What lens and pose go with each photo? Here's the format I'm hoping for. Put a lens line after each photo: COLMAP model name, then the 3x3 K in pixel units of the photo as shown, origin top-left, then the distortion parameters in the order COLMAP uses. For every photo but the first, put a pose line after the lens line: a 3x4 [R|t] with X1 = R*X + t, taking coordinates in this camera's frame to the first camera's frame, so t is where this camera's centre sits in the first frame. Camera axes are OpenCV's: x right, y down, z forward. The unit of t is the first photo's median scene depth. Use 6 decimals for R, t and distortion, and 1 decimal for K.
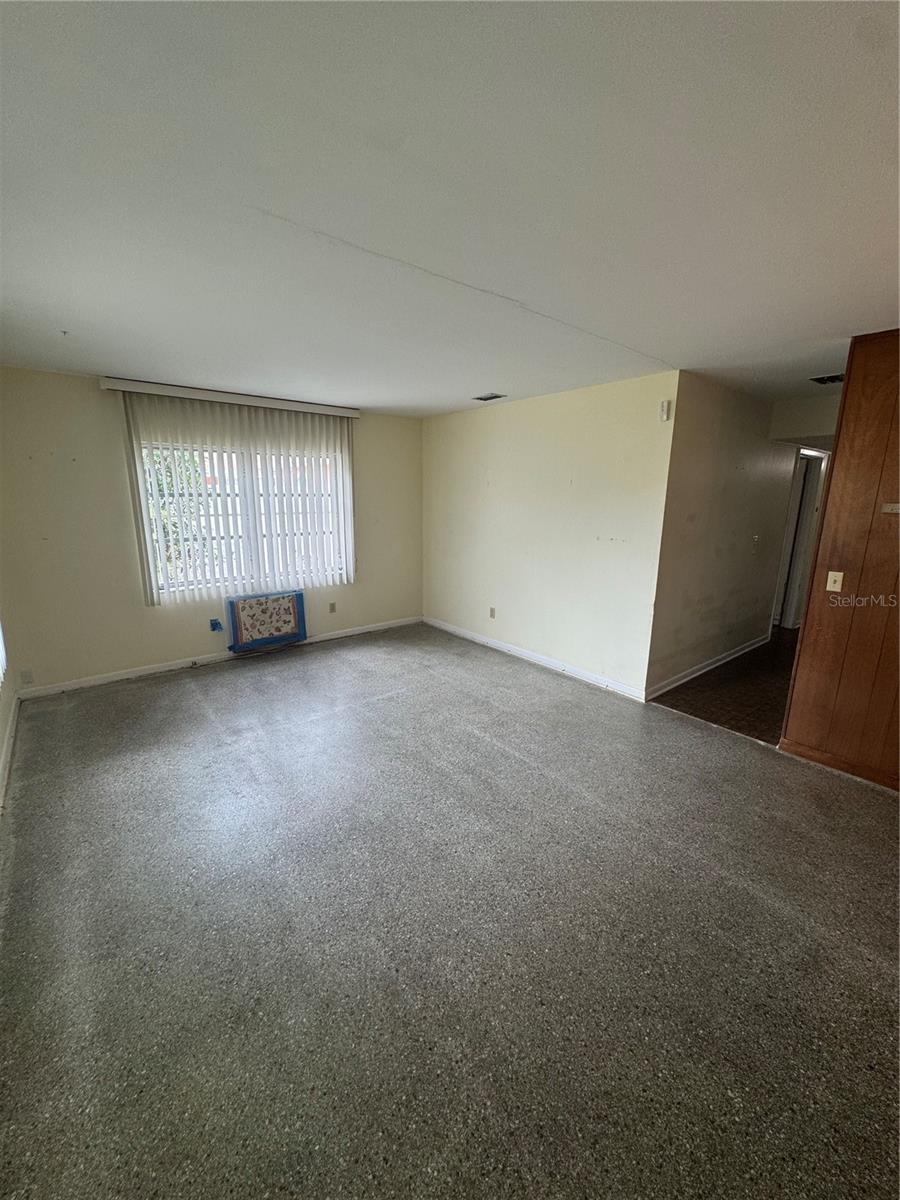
lens RADIAL K [[481.9, 0, 450.8], [0, 481.9, 600.6], [0, 0, 1]] dist [0.001159, 0.000289]
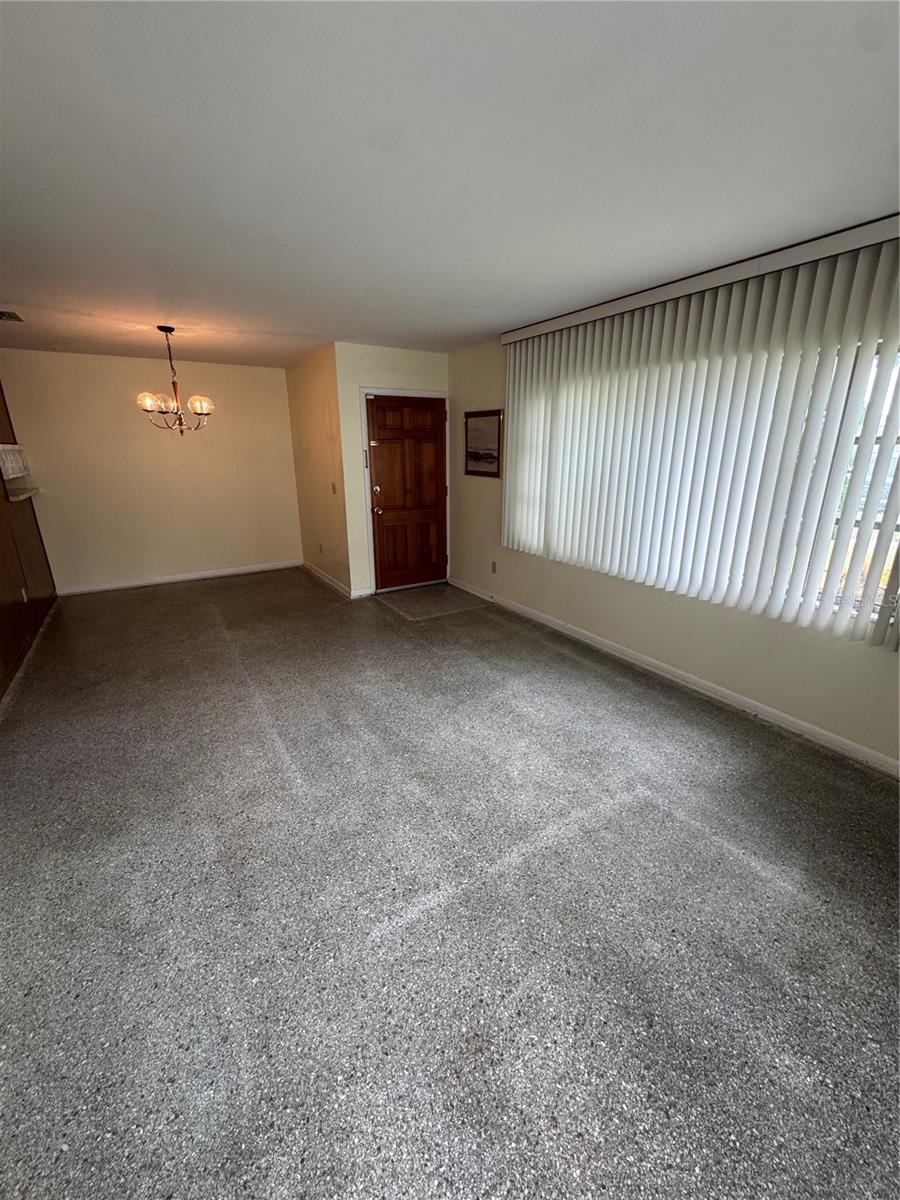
lens RADIAL K [[481.9, 0, 451.4], [0, 481.9, 598.7], [0, 0, 1]] dist [0.001159, 0.000289]
pose [[-0.993117, -0.043588, 0.108710, -0.285350], [0.017440, 0.862788, 0.505264, -0.378282], [-0.115817, 0.503683, -0.856090, 1.768473]]
